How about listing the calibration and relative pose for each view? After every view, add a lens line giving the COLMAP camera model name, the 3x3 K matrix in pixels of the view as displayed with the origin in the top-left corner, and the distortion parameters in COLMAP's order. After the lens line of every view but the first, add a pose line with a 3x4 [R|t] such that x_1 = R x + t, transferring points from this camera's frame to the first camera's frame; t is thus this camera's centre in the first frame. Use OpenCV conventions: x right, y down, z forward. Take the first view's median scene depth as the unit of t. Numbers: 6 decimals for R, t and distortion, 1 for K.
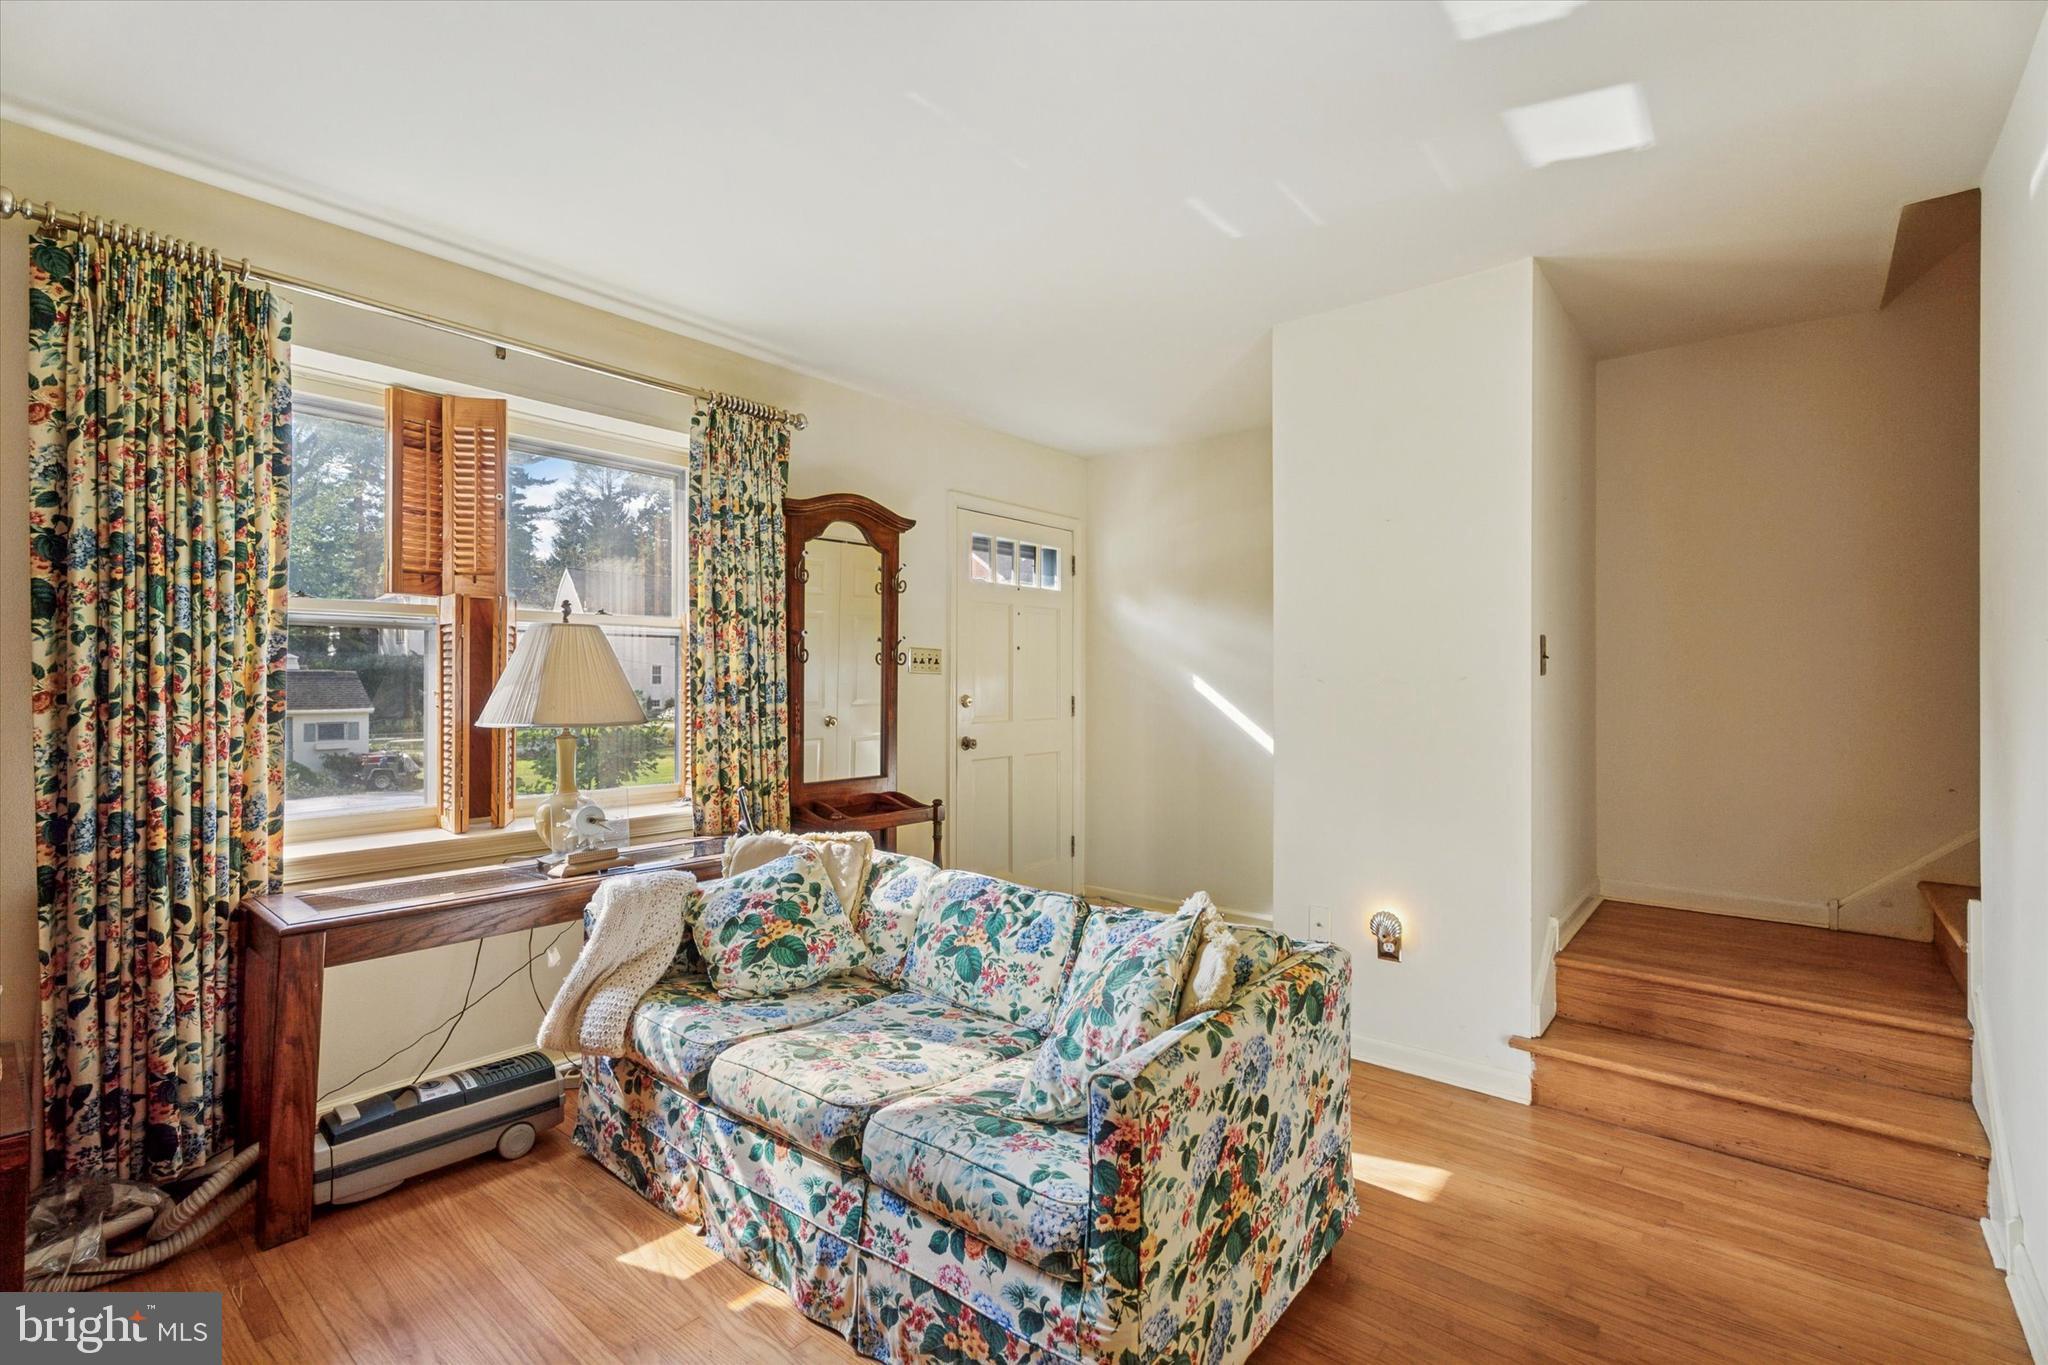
lens RADIAL K [[924.7, 0, 1026.3], [0, 924.7, 682.5], [0, 0, 1]] dist [0.008826, 0.000488]
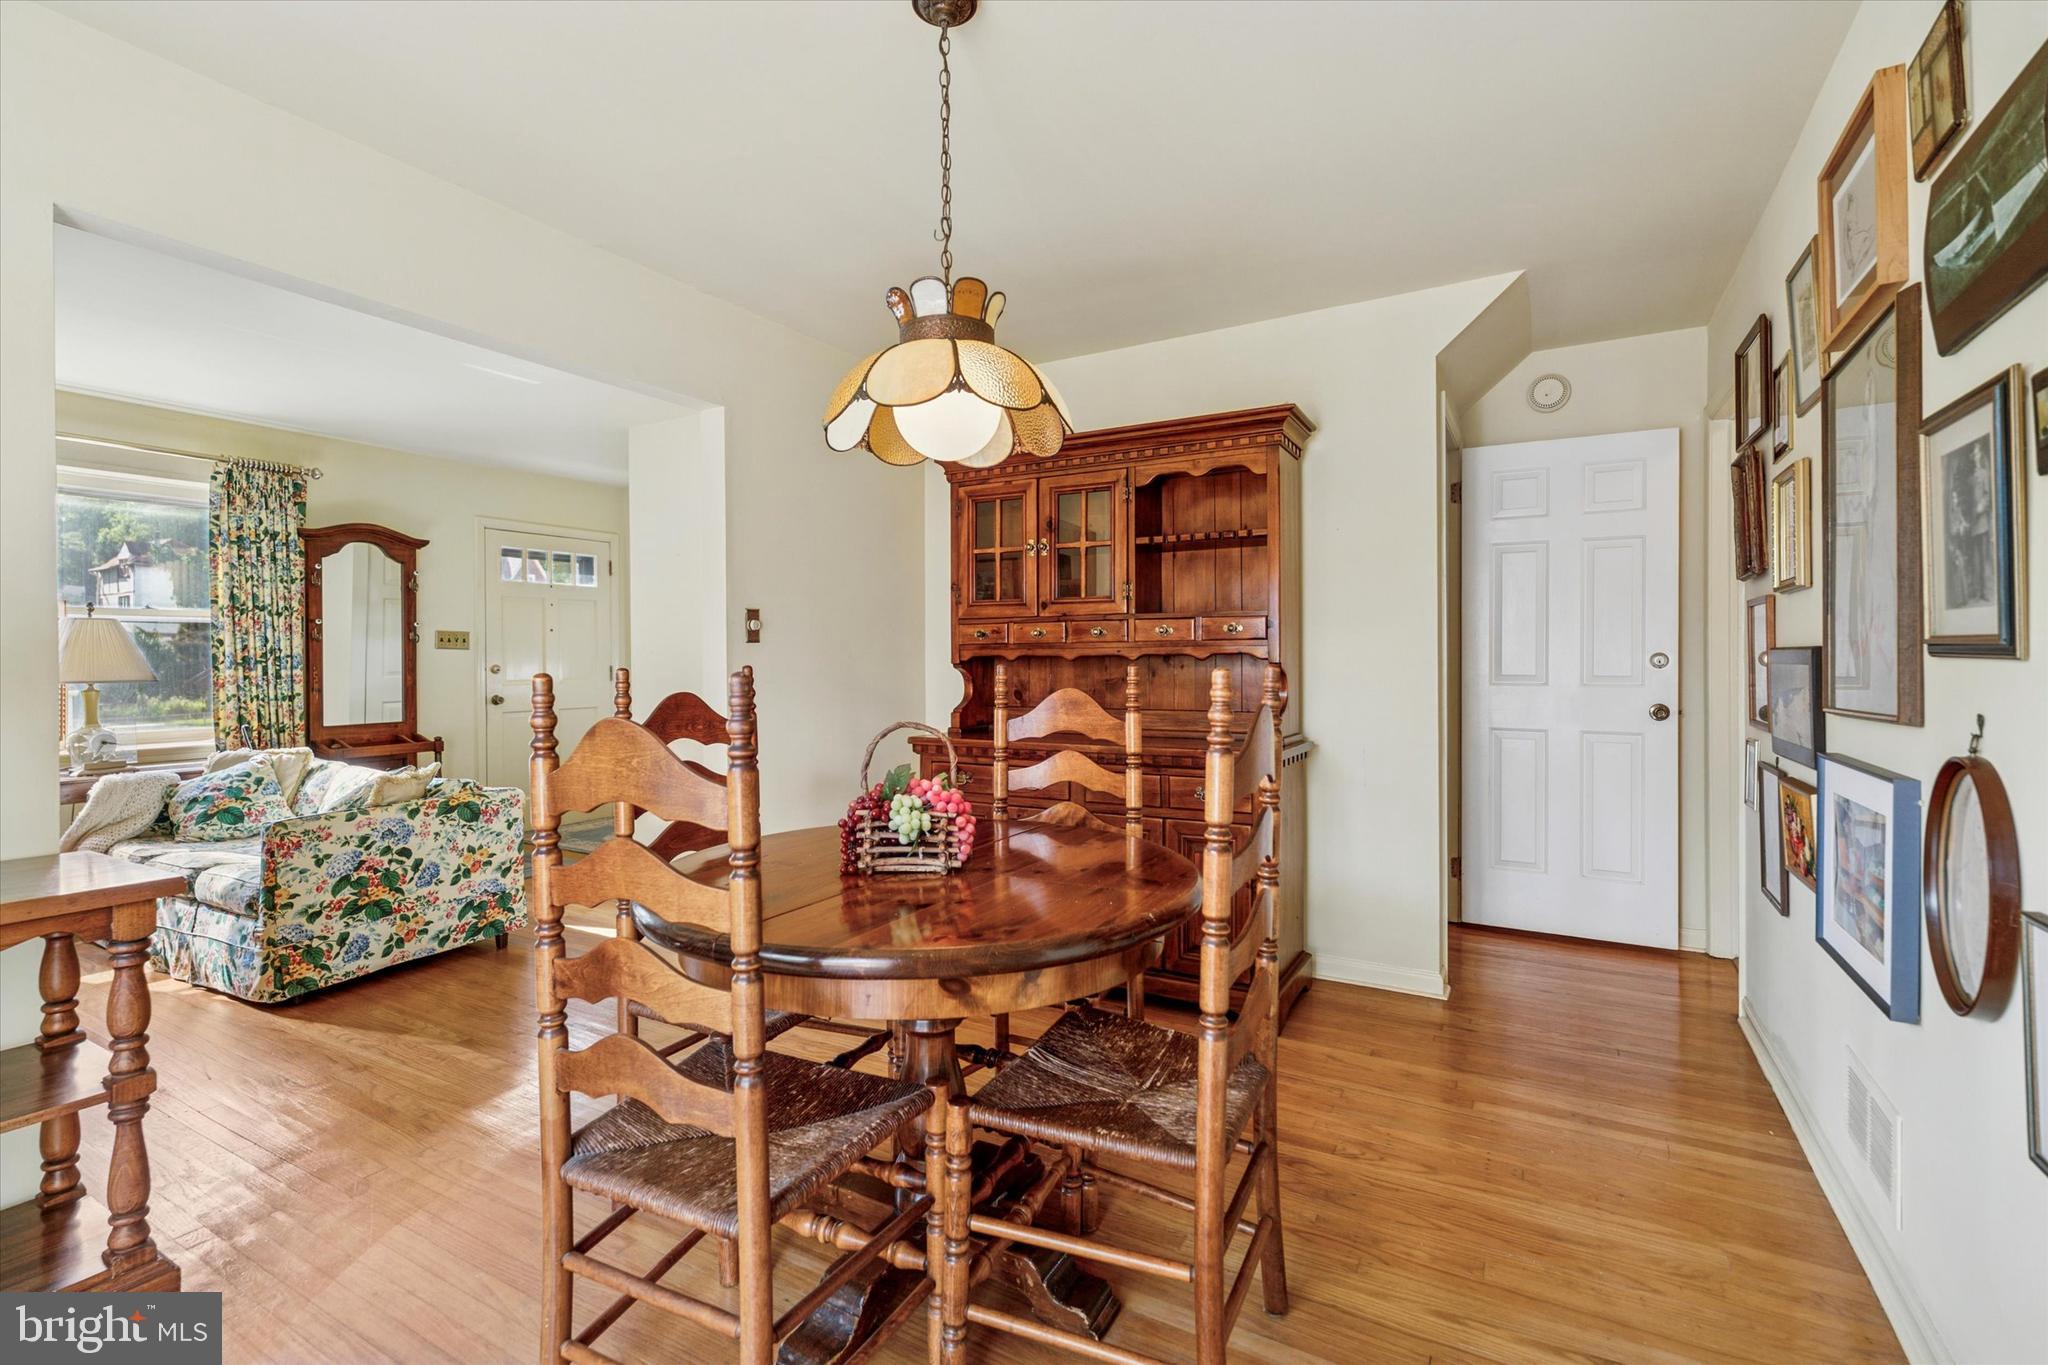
lens RADIAL K [[924.7, 0, 1021.5], [0, 924.7, 666.0], [0, 0, 1]] dist [0.008826, 0.000488]
pose [[0.986208, -0.006223, 0.165394, 0.639428], [0.005071, 0.999960, 0.007386, 0.011792], [-0.165433, -0.006446, 0.986200, -0.649747]]
